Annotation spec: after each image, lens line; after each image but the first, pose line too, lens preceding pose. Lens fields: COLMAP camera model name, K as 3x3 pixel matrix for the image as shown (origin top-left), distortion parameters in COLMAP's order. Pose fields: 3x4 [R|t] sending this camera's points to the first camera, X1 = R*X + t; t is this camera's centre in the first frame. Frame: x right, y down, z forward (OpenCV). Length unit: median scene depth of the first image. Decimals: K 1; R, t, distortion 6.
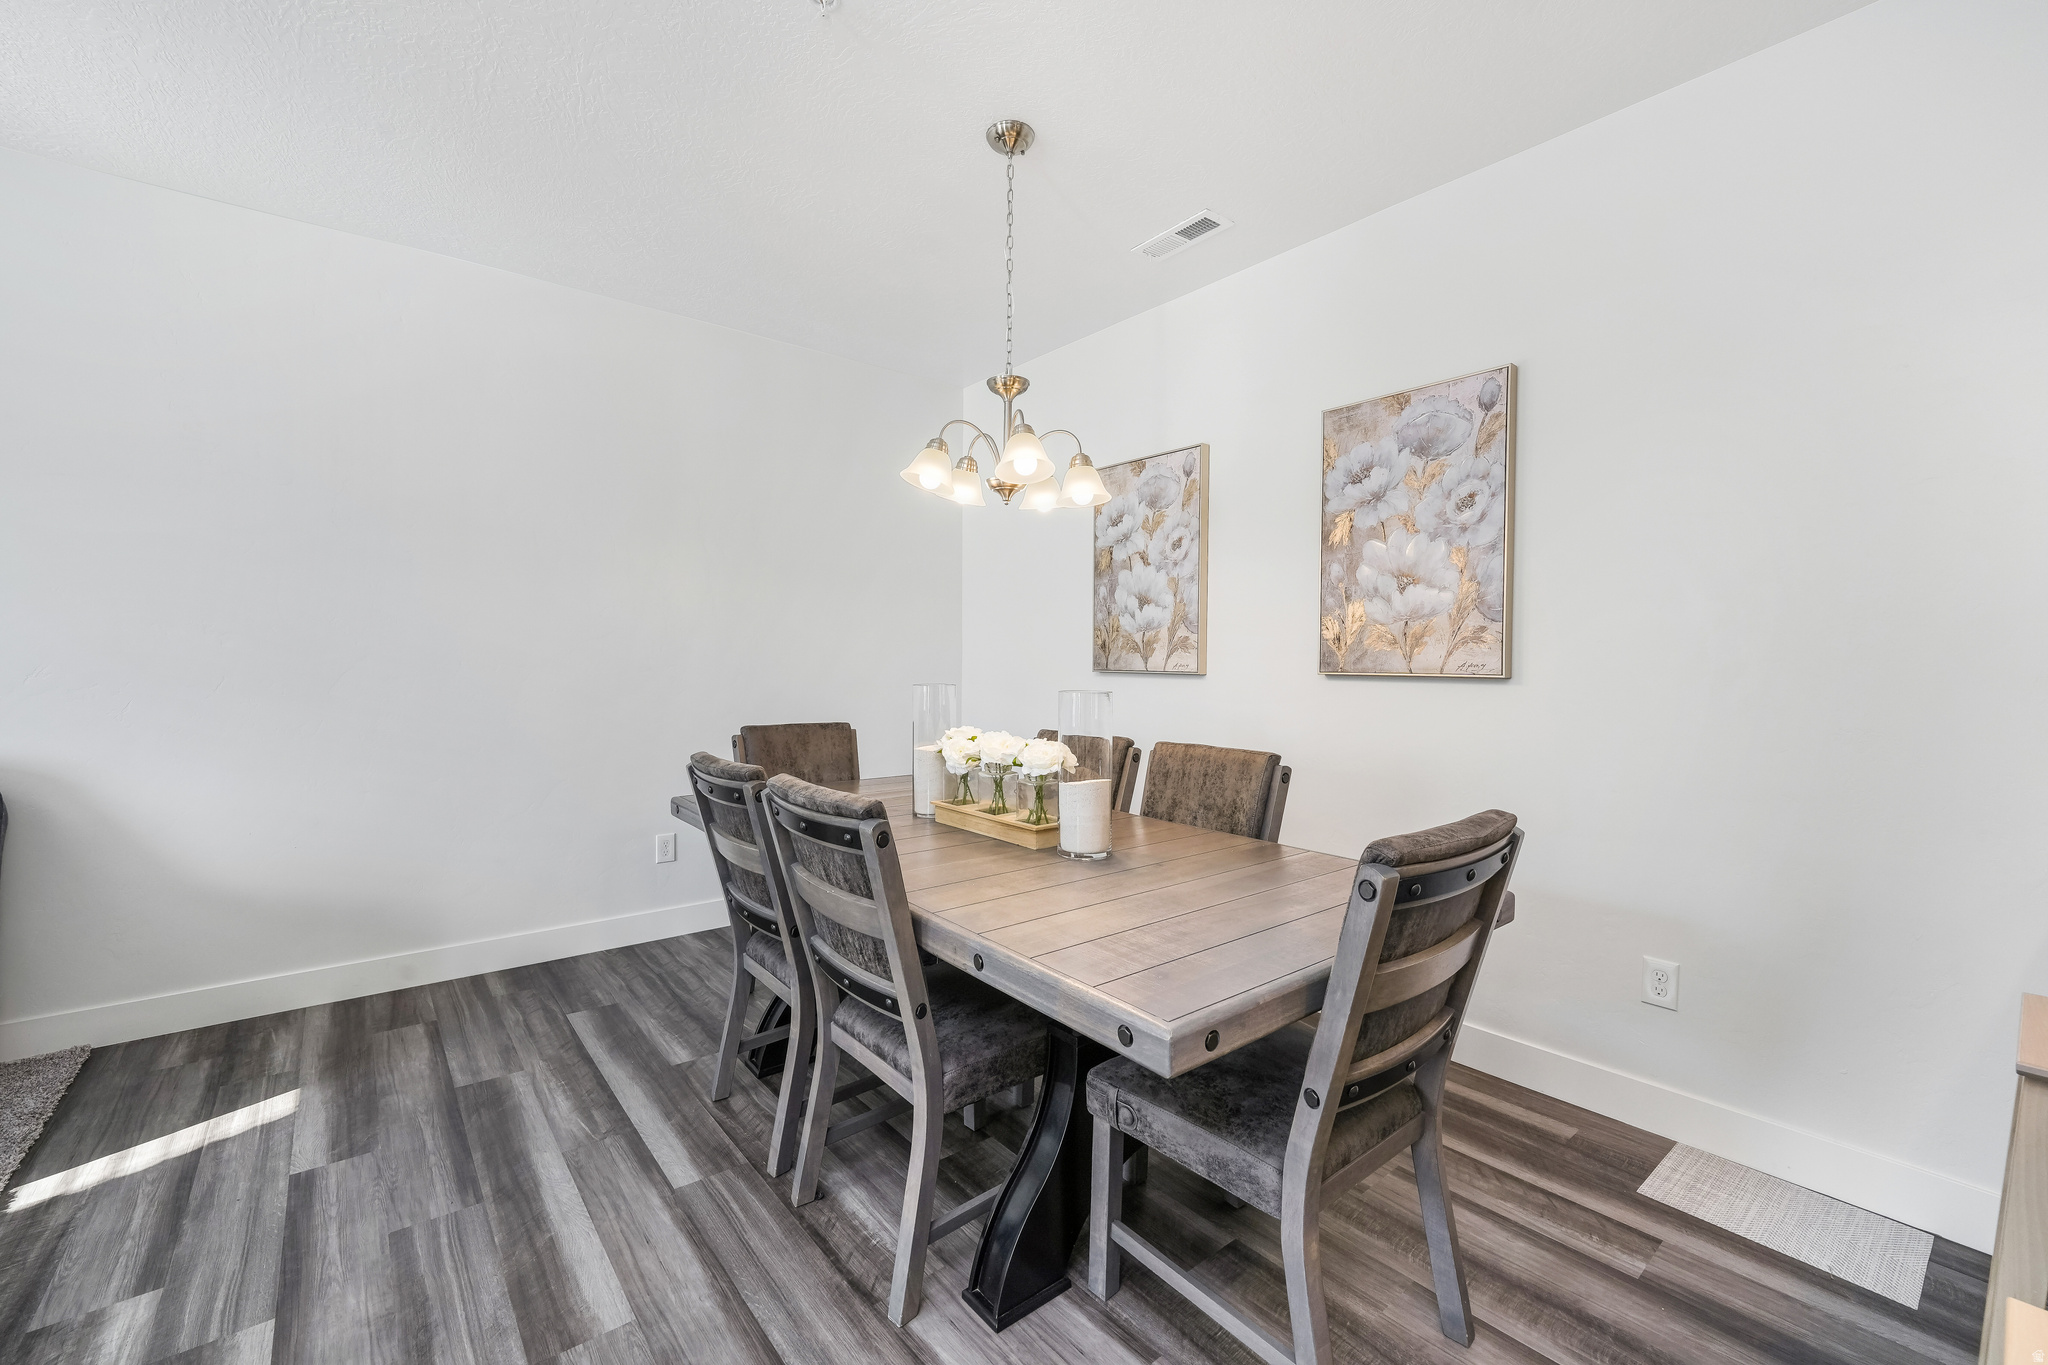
lens RADIAL K [[817.7, 0, 1018.2], [0, 817.7, 693.6], [0, 0, 1]] dist [-0.000361, -0.000101]
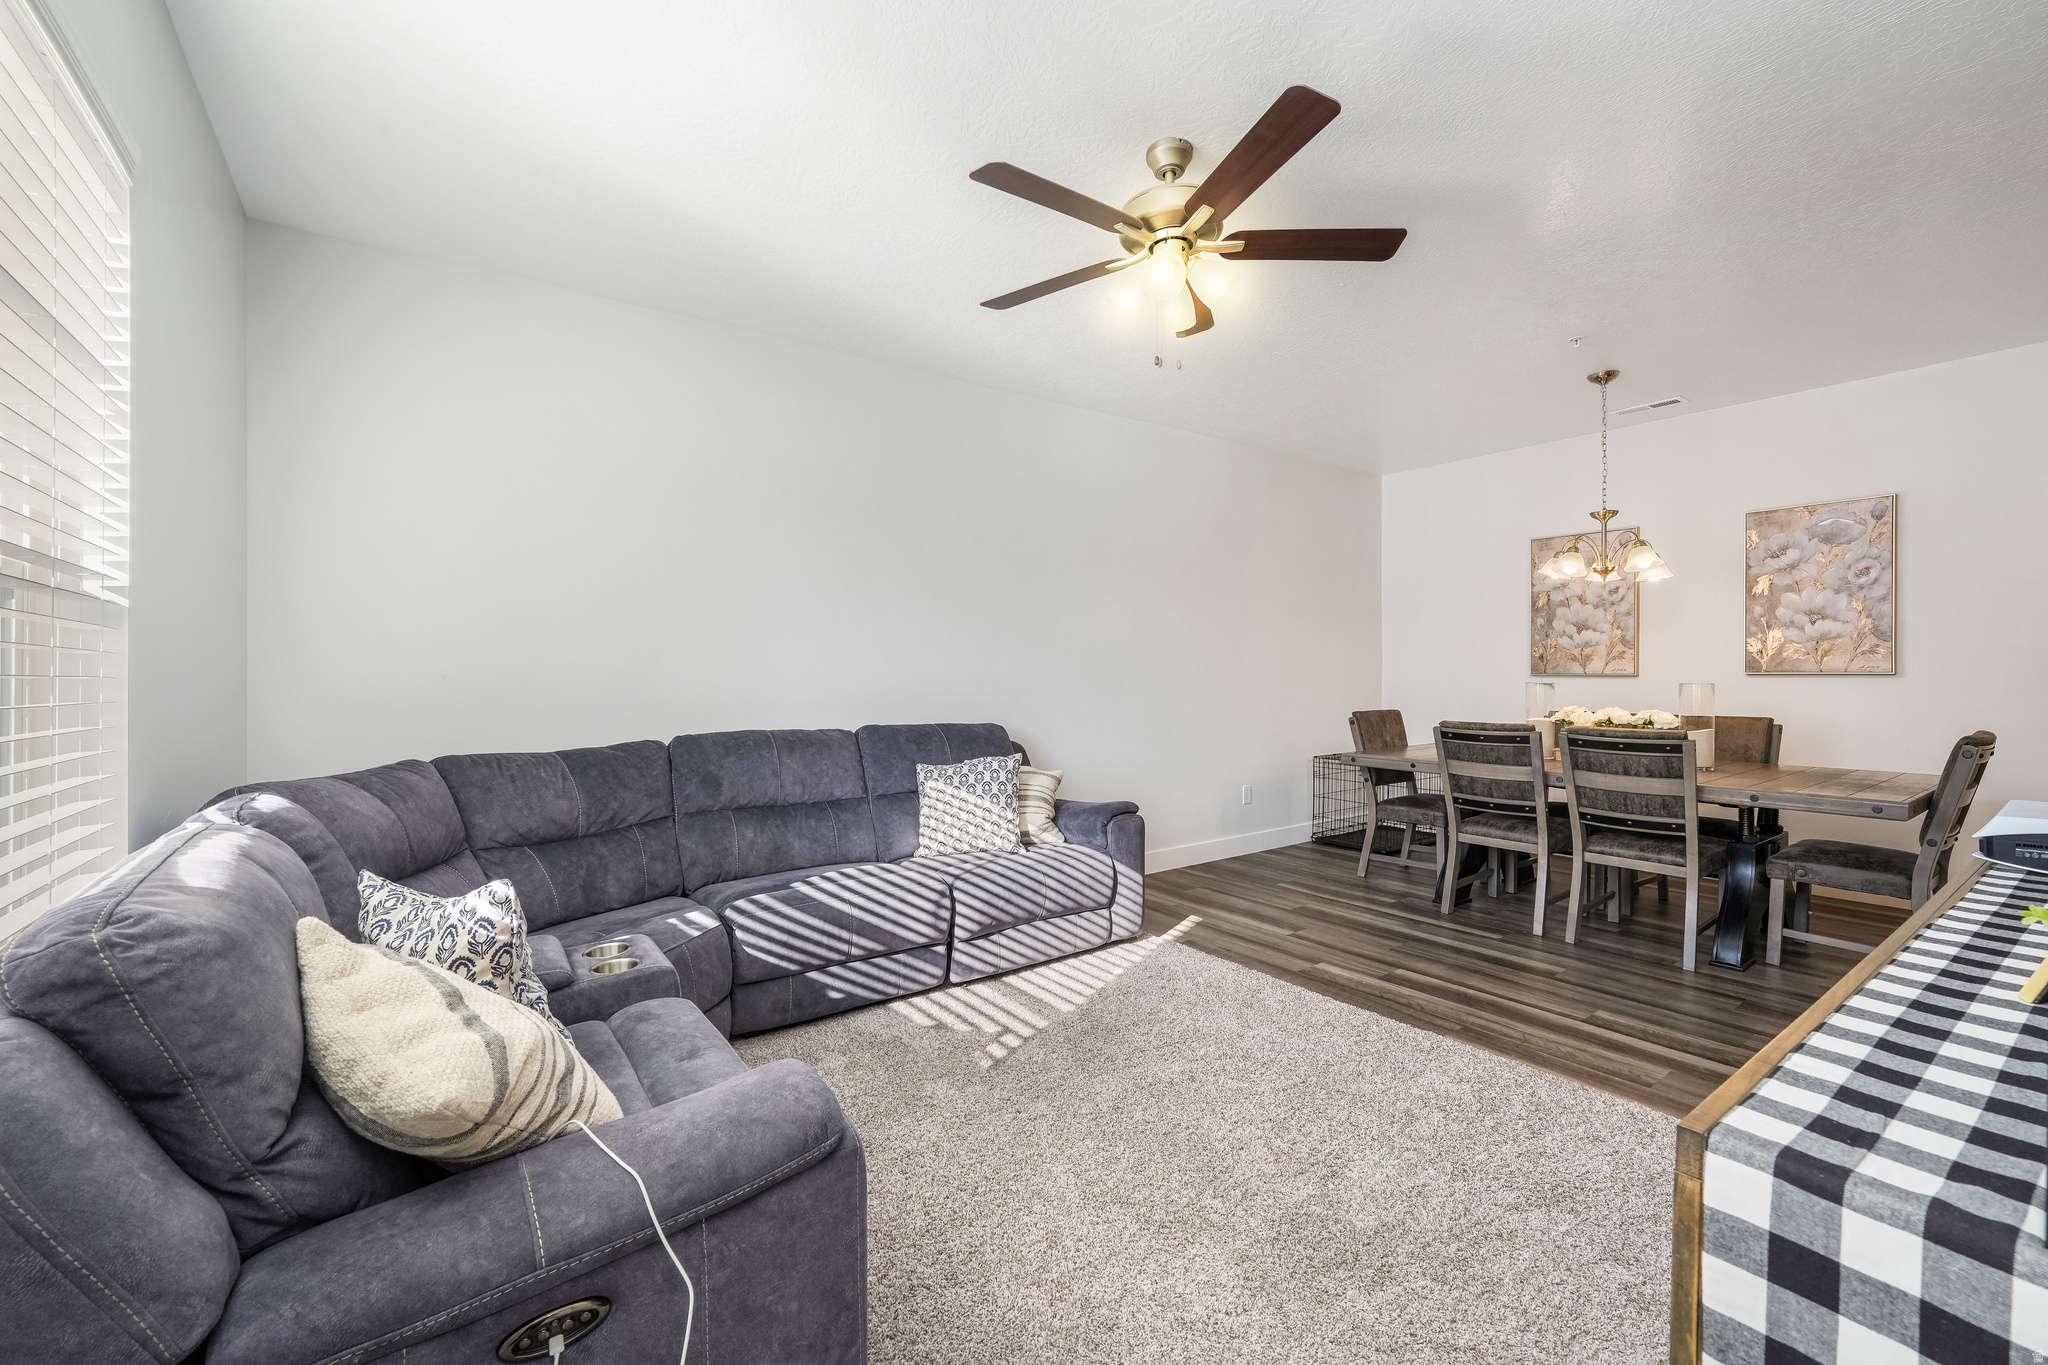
lens RADIAL K [[822.0, 0, 1018.3], [0, 822.0, 697.2], [0, 0, 1]] dist [-0.007939, -0.000148]
pose [[0.997914, -0.015722, -0.062617, -1.056087], [0.015420, 0.999867, -0.005311, 0.009882], [0.062693, 0.004334, 0.998023, -0.771574]]
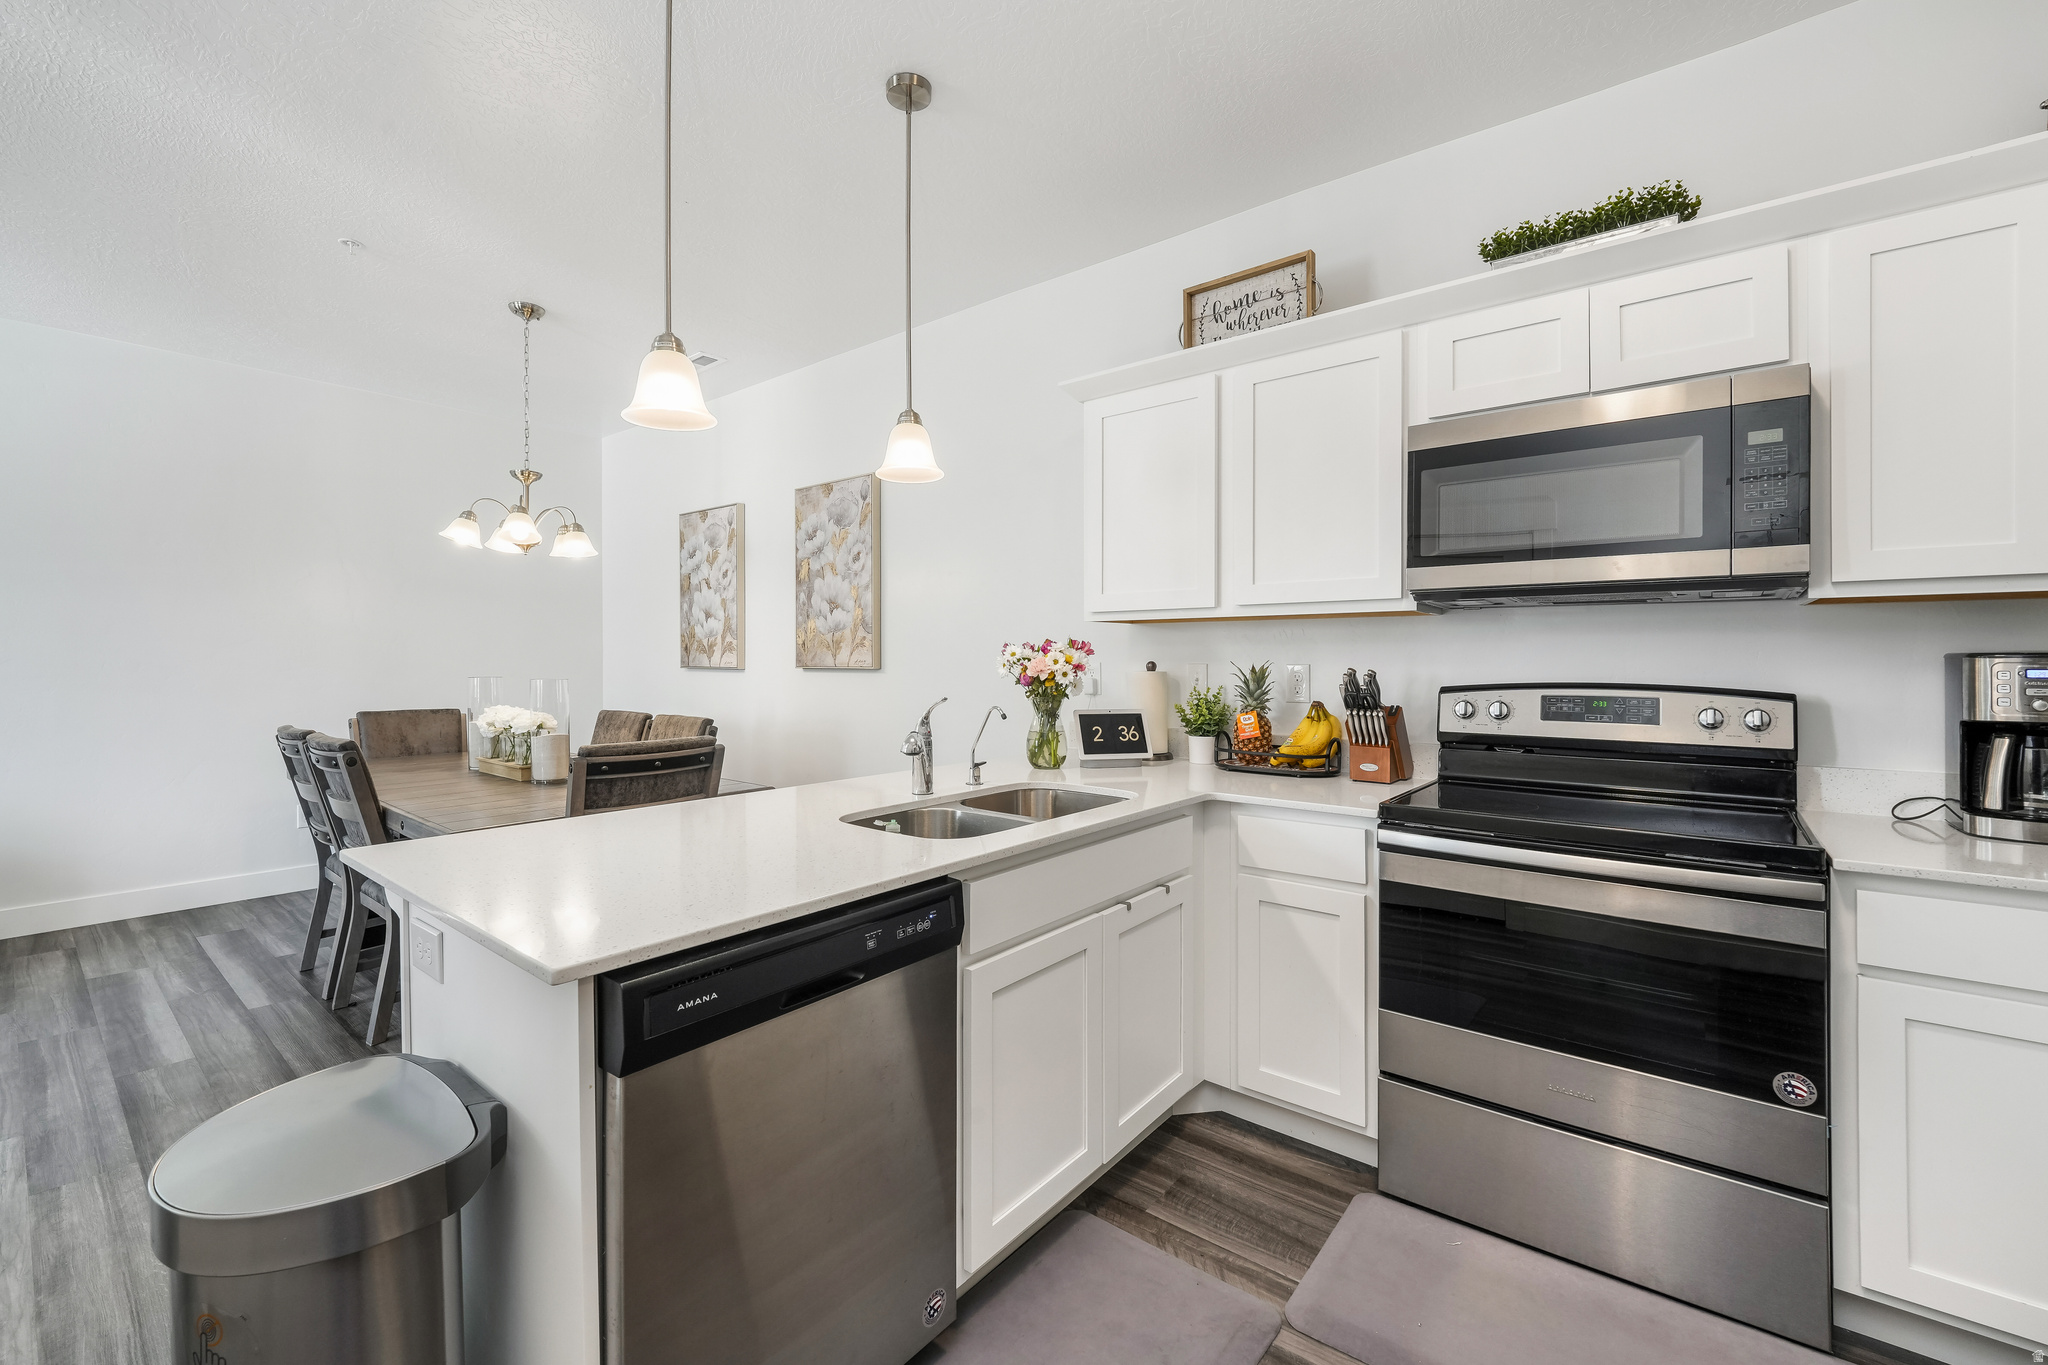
lens RADIAL K [[821.2, 0, 1006.5], [0, 821.2, 685.1], [0, 0, 1]] dist [-0.002464, -0.000101]
pose [[0.979900, -0.014533, 0.198961, 0.483750], [0.015605, 0.999871, -0.003823, 0.020298], [-0.198880, 0.006851, 0.980000, -0.564980]]
